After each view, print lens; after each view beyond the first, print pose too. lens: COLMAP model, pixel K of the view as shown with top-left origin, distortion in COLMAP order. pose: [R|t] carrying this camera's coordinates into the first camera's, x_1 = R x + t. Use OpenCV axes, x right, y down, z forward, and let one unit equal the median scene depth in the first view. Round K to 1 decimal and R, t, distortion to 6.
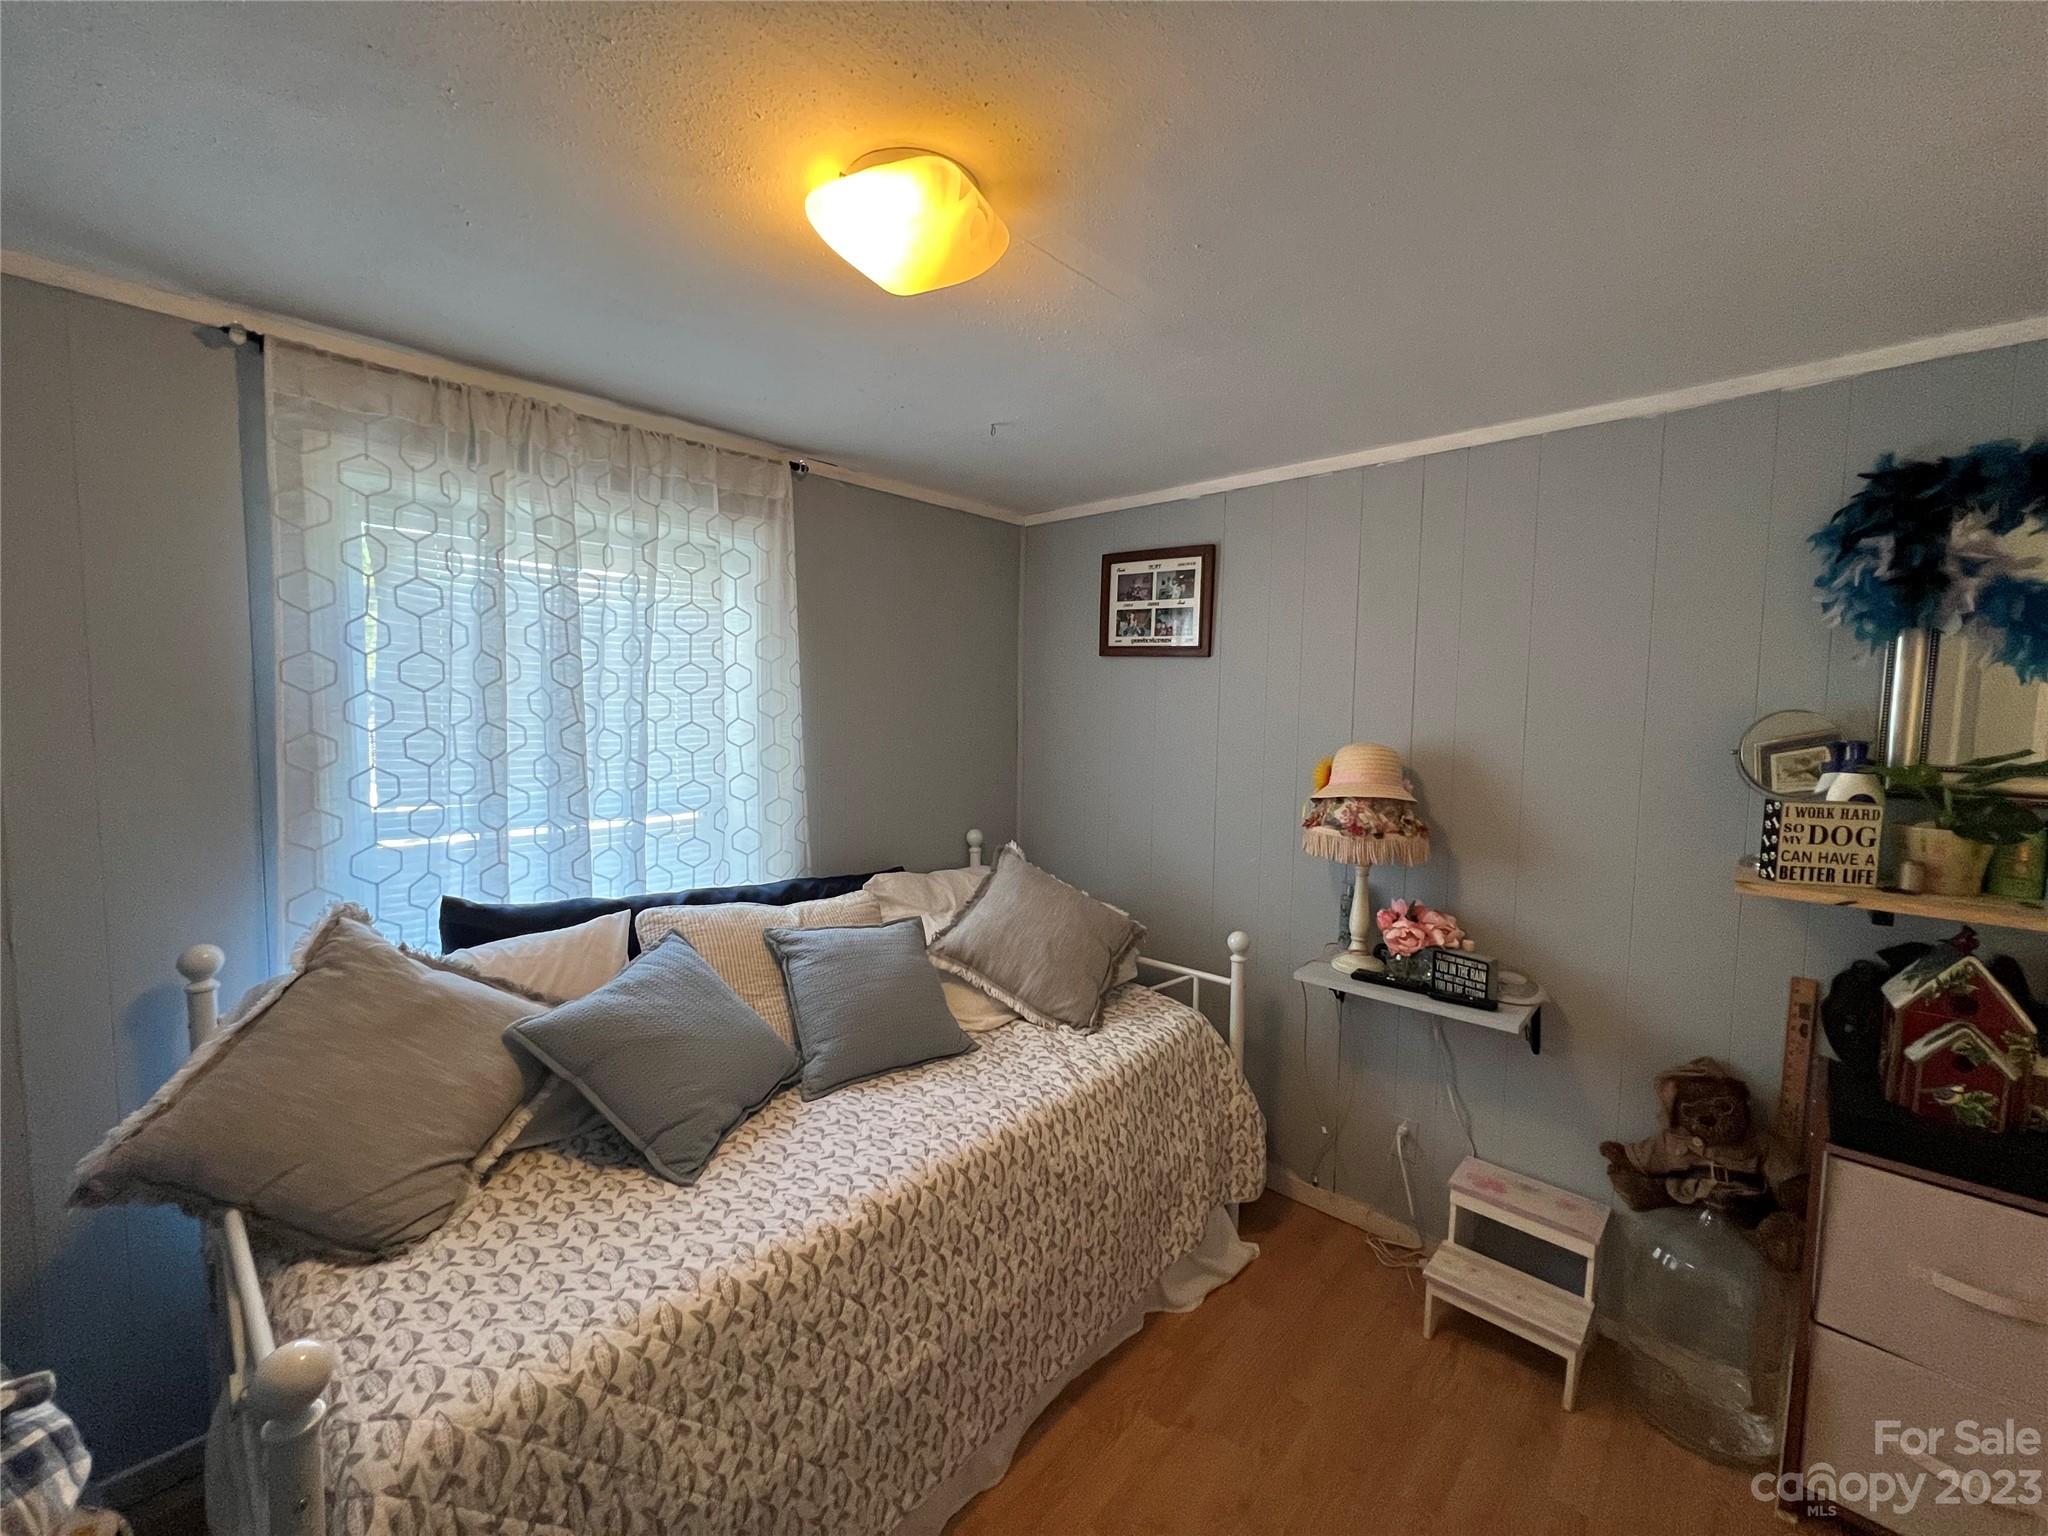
lens RADIAL K [[821.5, 0, 1017.6], [0, 821.5, 761.5], [0, 0, 1]] dist [-0.002398, 0.000748]
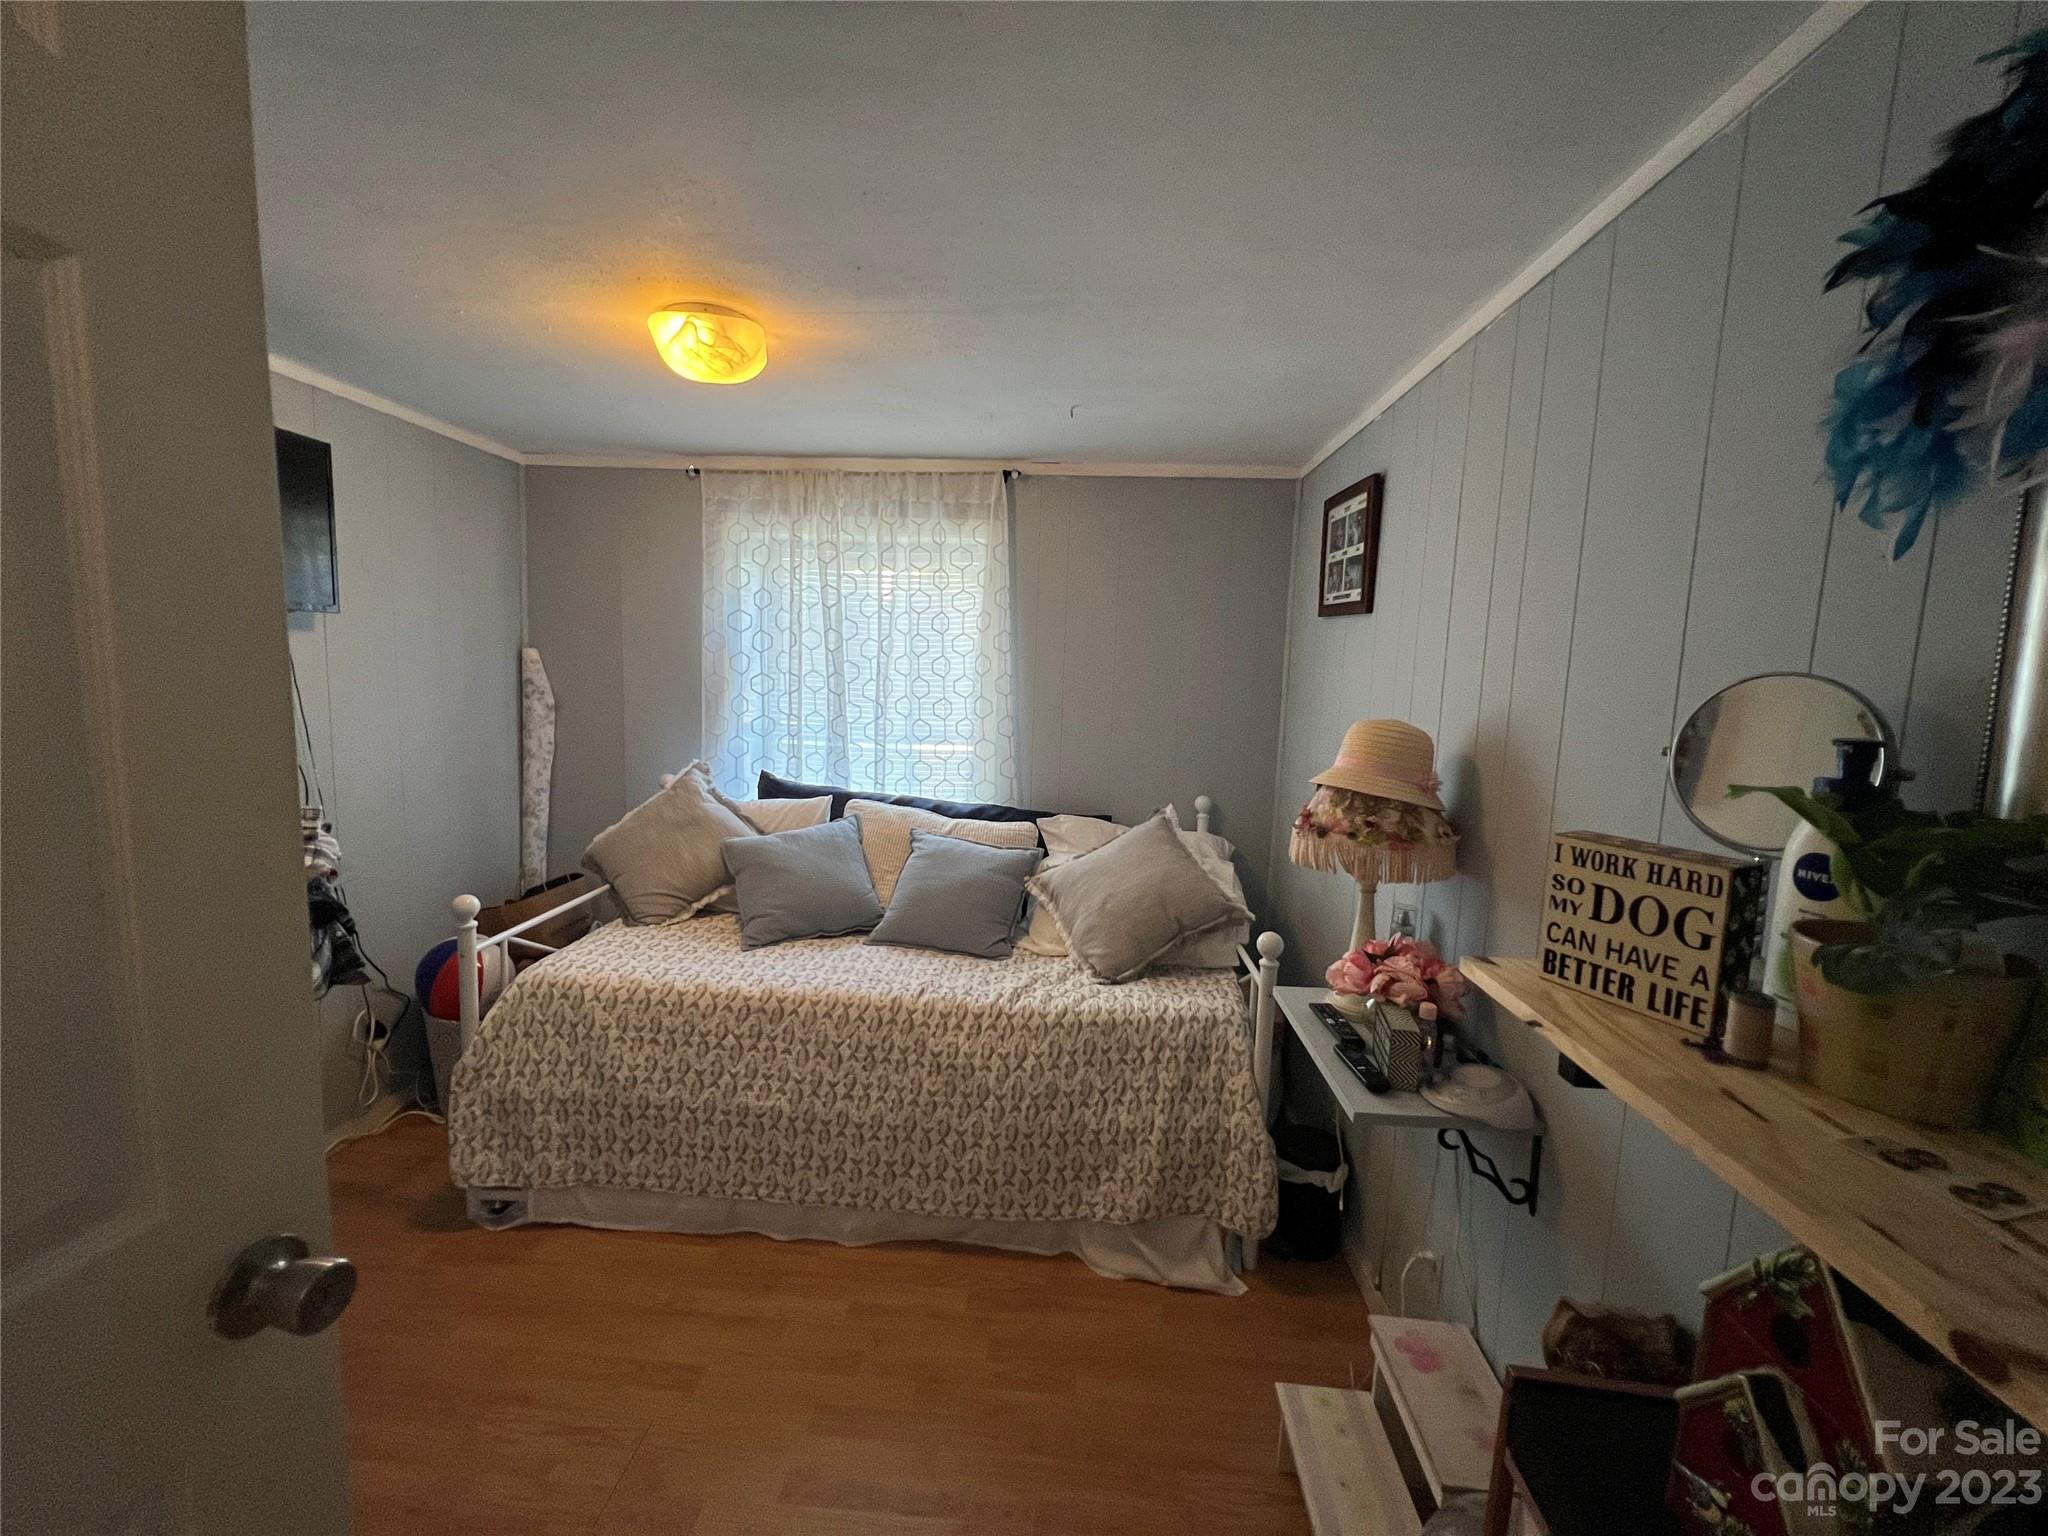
lens RADIAL K [[821.5, 0, 1018.5], [0, 821.5, 763.4], [0, 0, 1]] dist [-0.002398, 0.000748]
pose [[0.623457, 0.098892, -0.775578, 1.129152], [-0.079692, 0.994840, 0.062788, -0.003811], [0.777786, 0.022662, 0.628121, 0.370718]]
